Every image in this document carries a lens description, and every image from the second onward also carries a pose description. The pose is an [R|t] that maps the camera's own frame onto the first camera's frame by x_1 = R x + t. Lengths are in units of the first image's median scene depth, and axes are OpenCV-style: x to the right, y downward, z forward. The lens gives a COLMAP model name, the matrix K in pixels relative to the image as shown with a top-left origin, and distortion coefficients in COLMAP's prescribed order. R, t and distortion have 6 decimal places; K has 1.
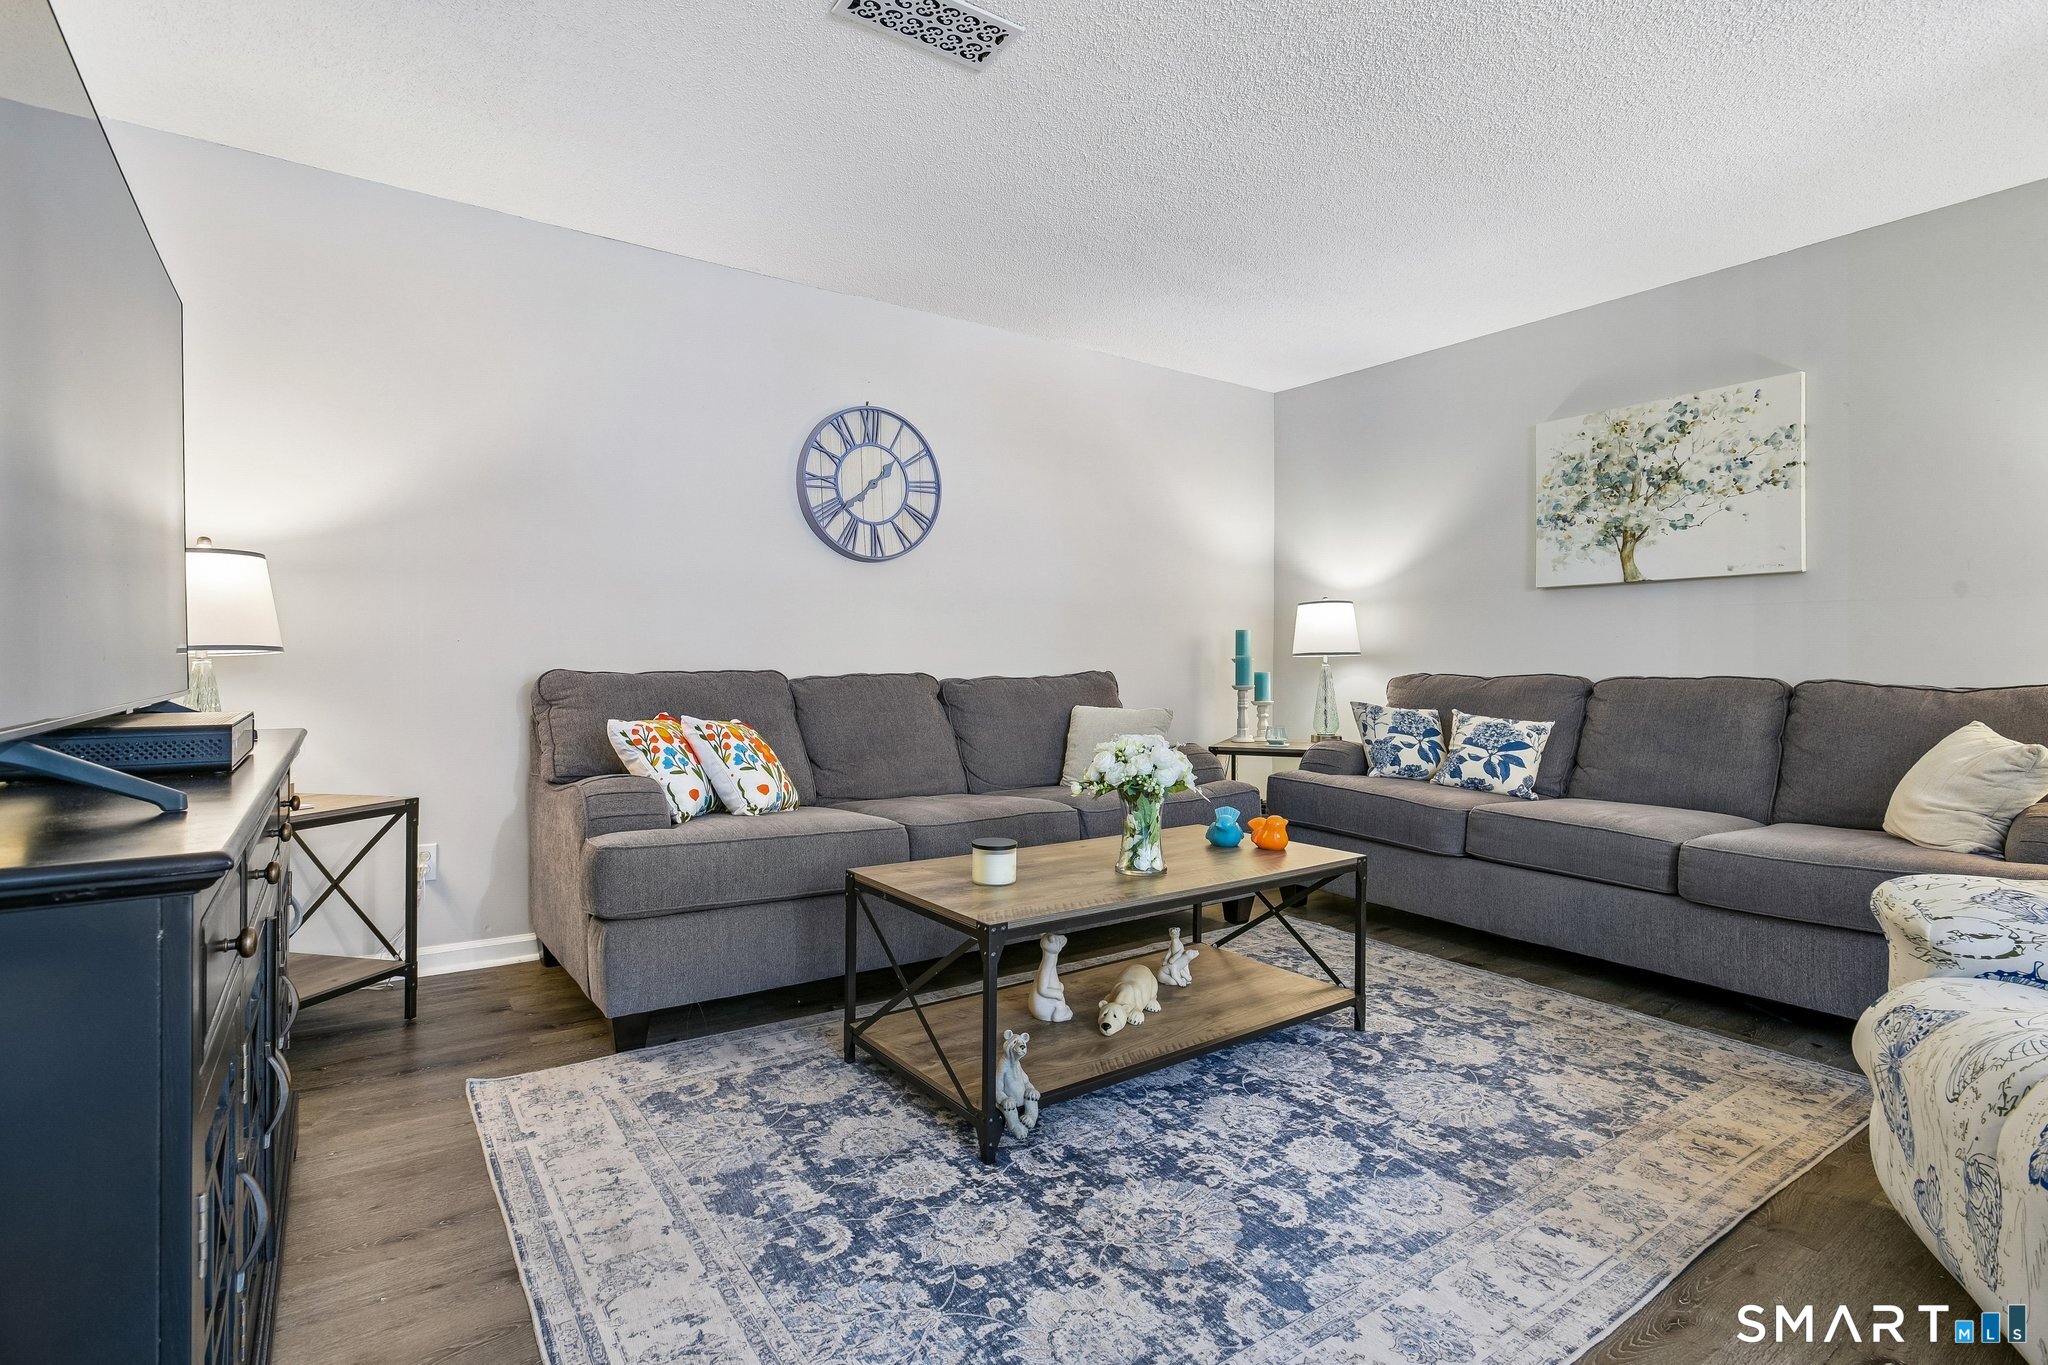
lens RADIAL K [[971.1, 0, 1002.4], [0, 971.1, 647.6], [0, 0, 1]] dist [-0.012565, 0.007074]
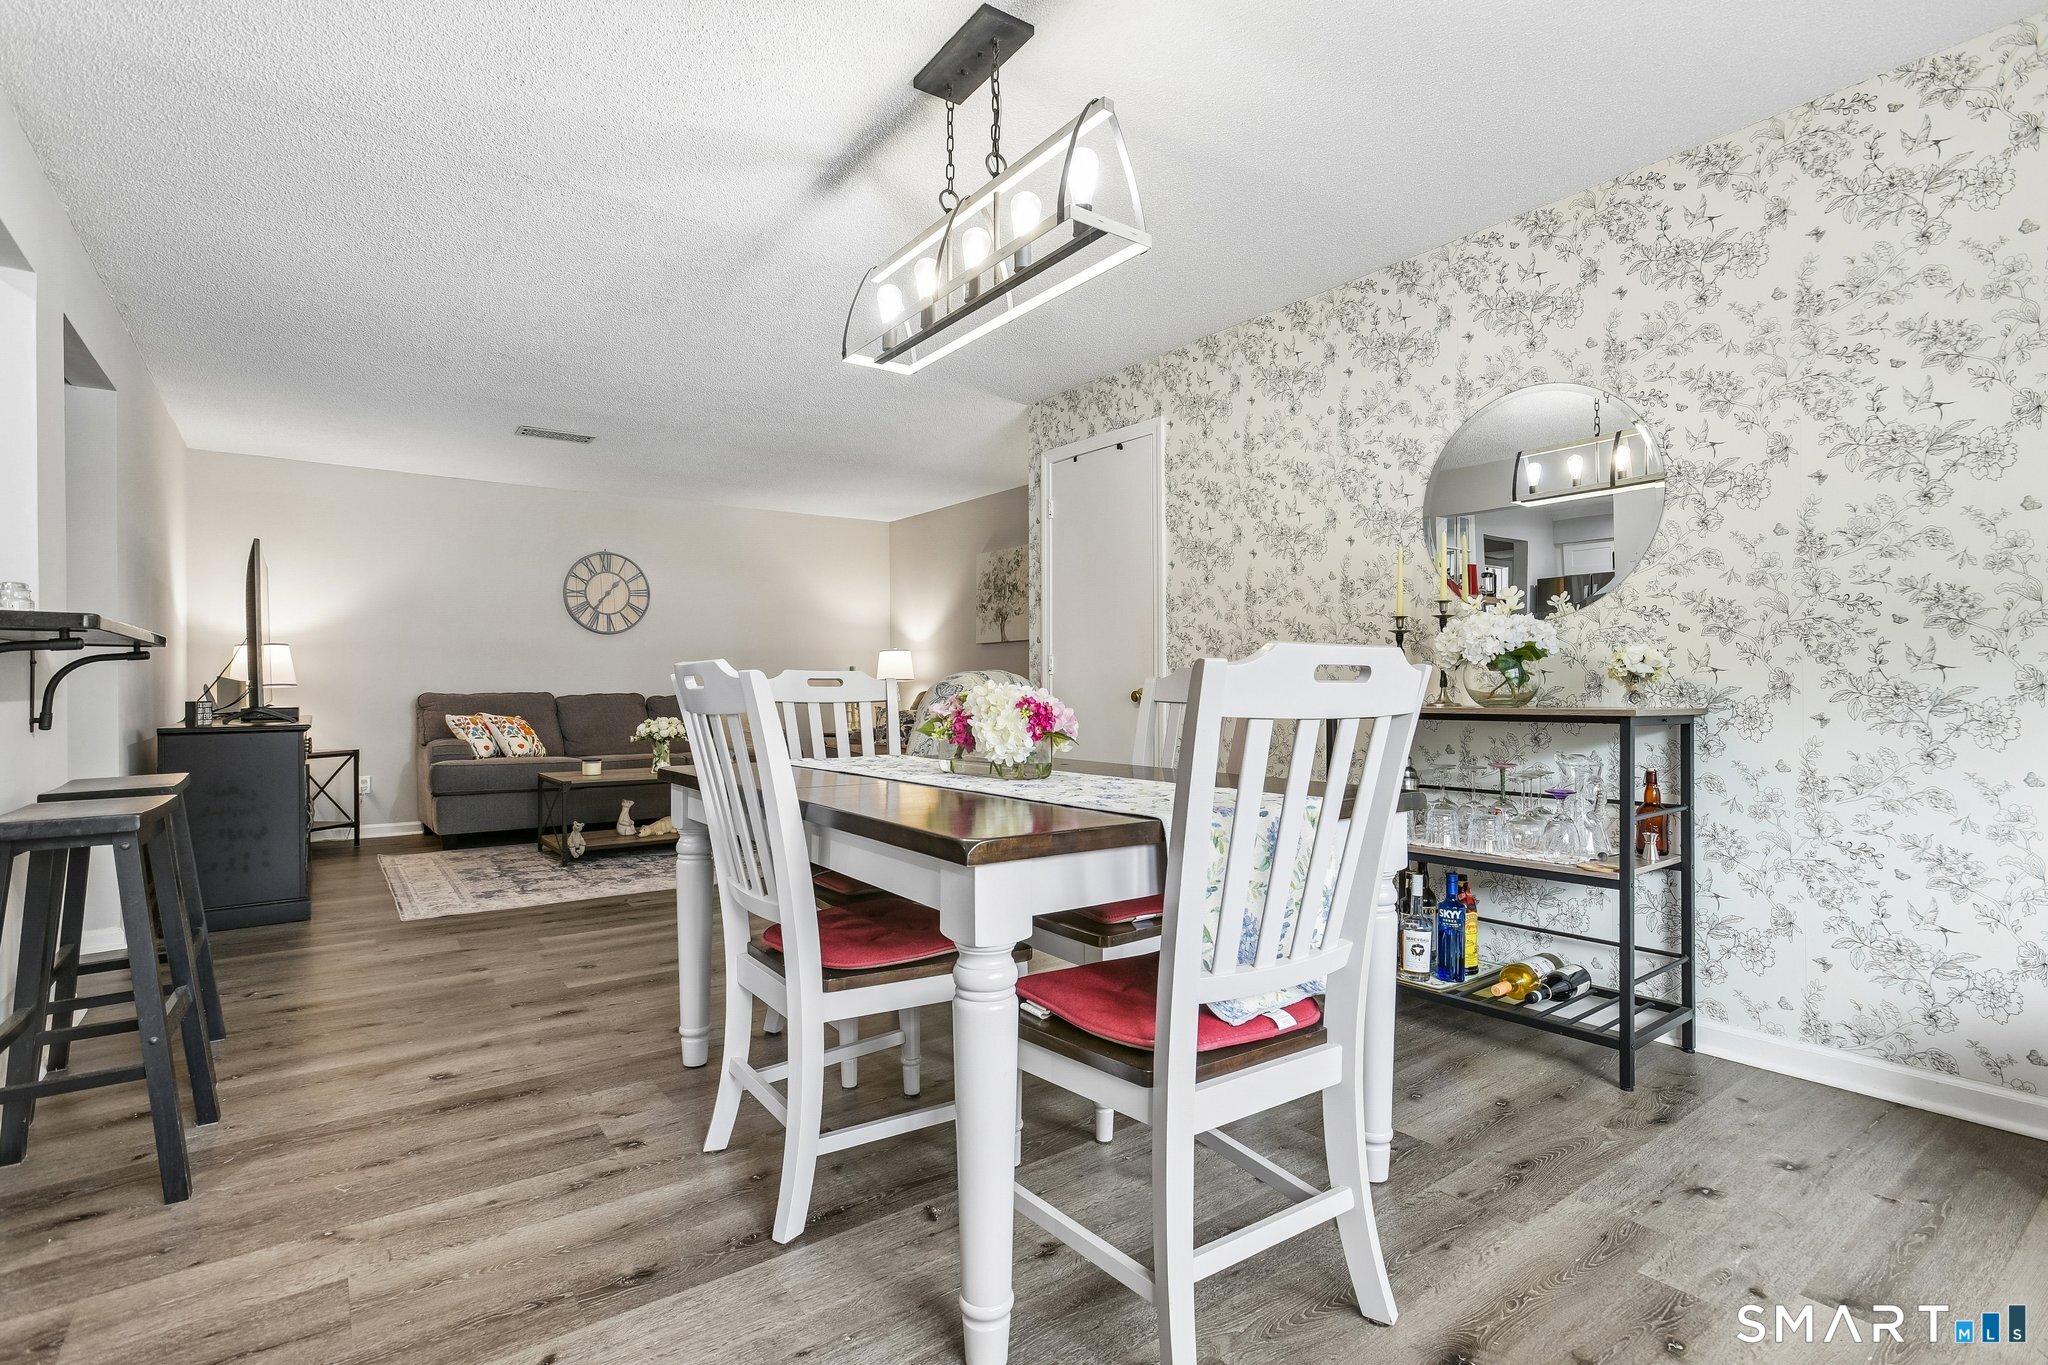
lens RADIAL K [[971.1, 0, 1021.3], [0, 971.1, 688.2], [0, 0, 1]] dist [-0.012565, 0.007074]
pose [[0.999355, -0.011027, 0.034175, 1.025362], [0.010512, 0.999829, 0.015202, -0.006992], [-0.034337, -0.014833, 0.999300, -1.549340]]
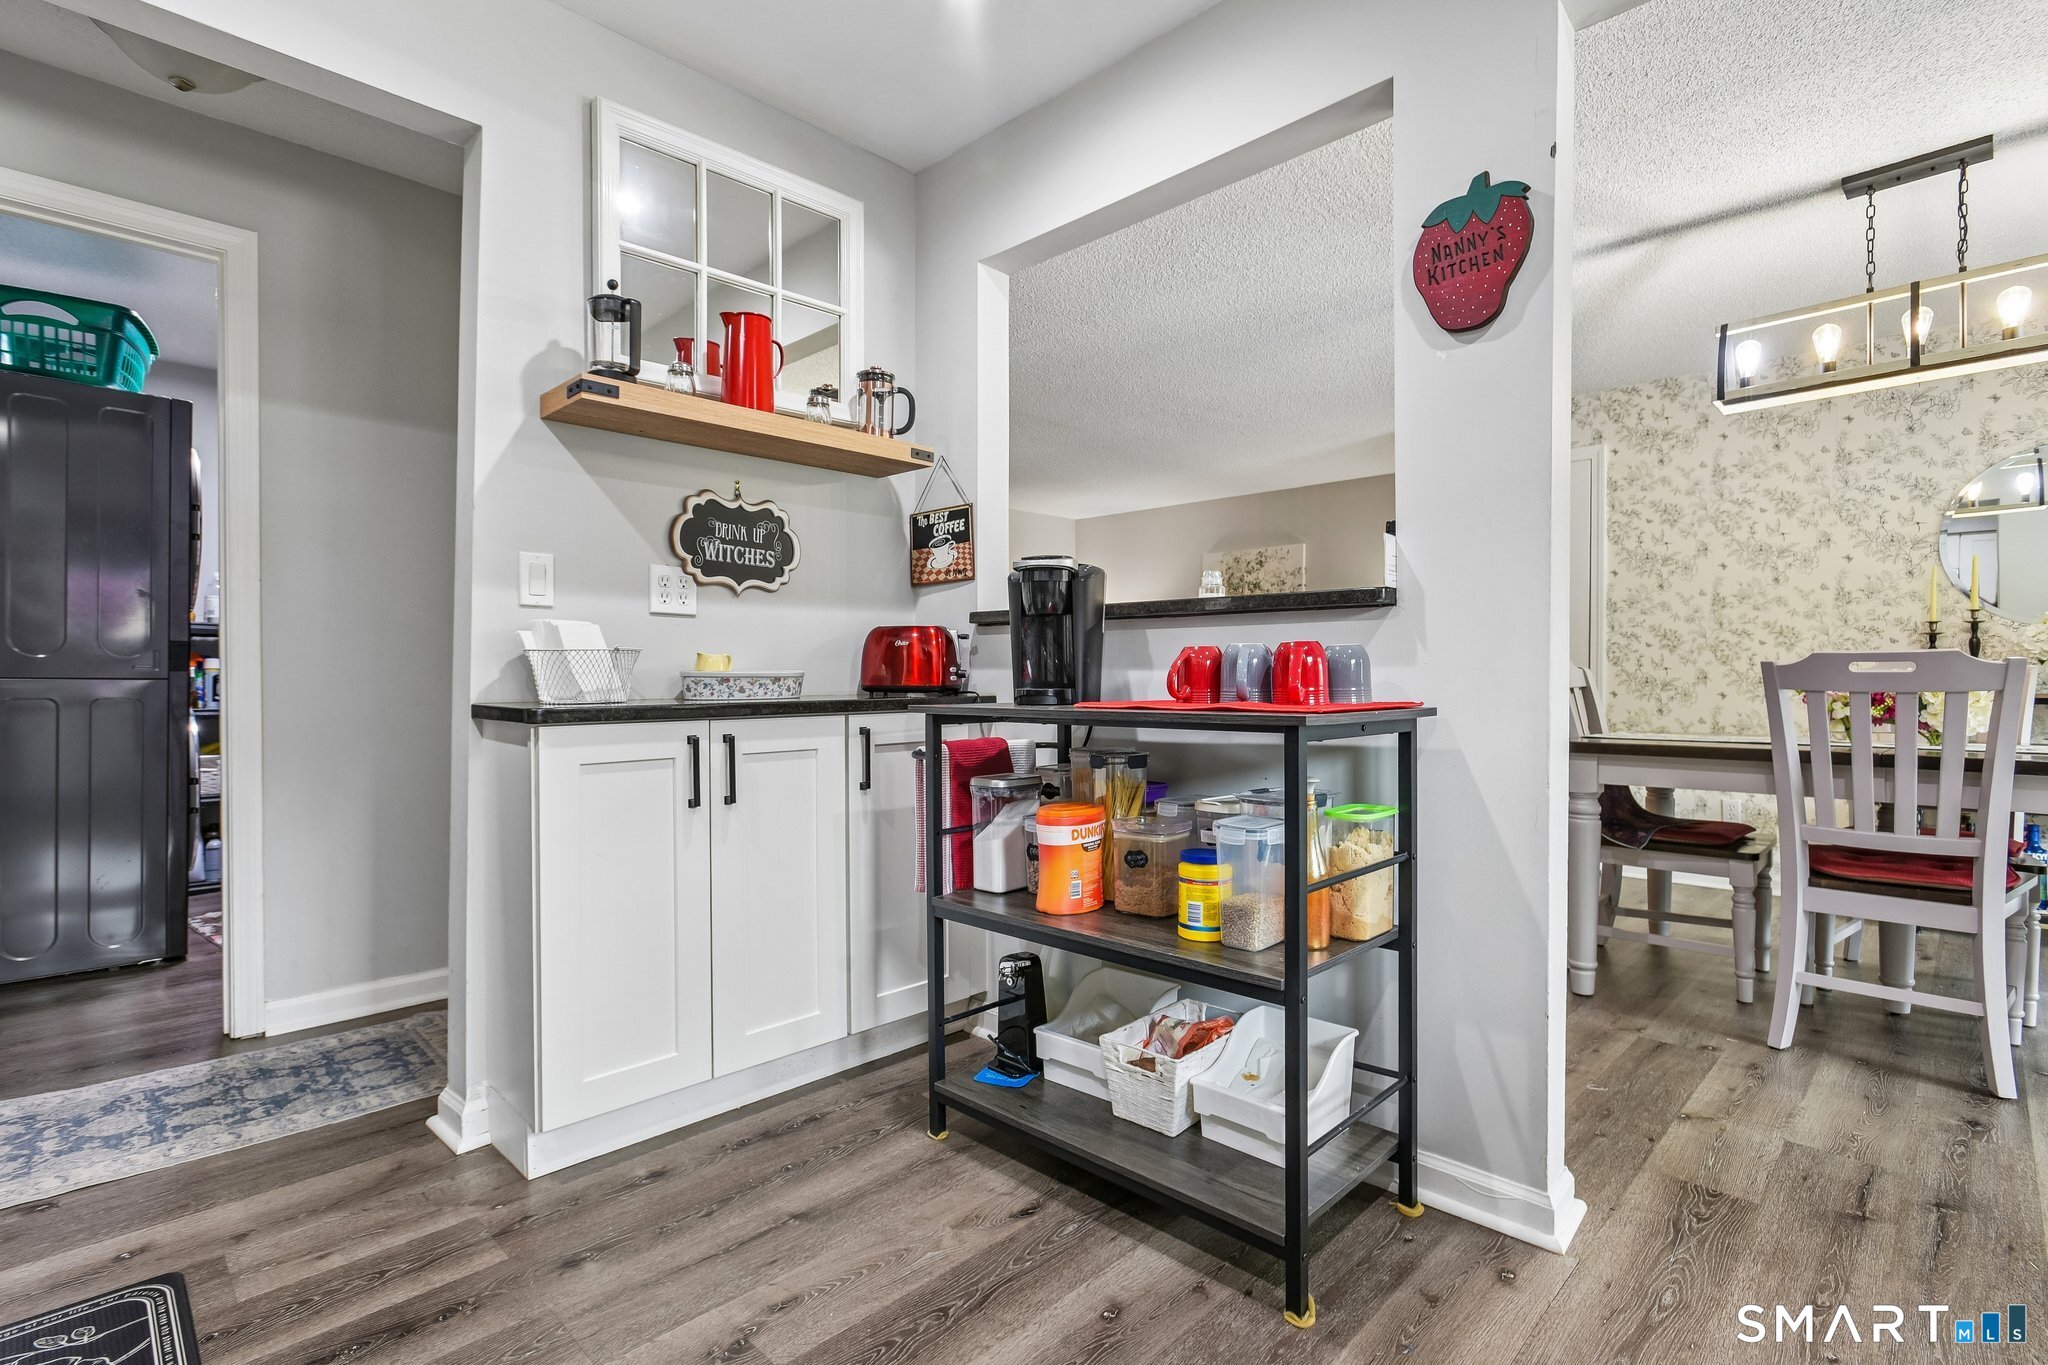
lens RADIAL K [[971.1, 0, 1022.4], [0, 971.1, 684.5], [0, 0, 1]] dist [-0.012565, 0.007074]
pose [[0.982746, -0.006480, 0.184849, -0.308546], [0.003559, 0.999864, 0.016129, -0.003794], [-0.184928, -0.015193, 0.982635, -1.566594]]
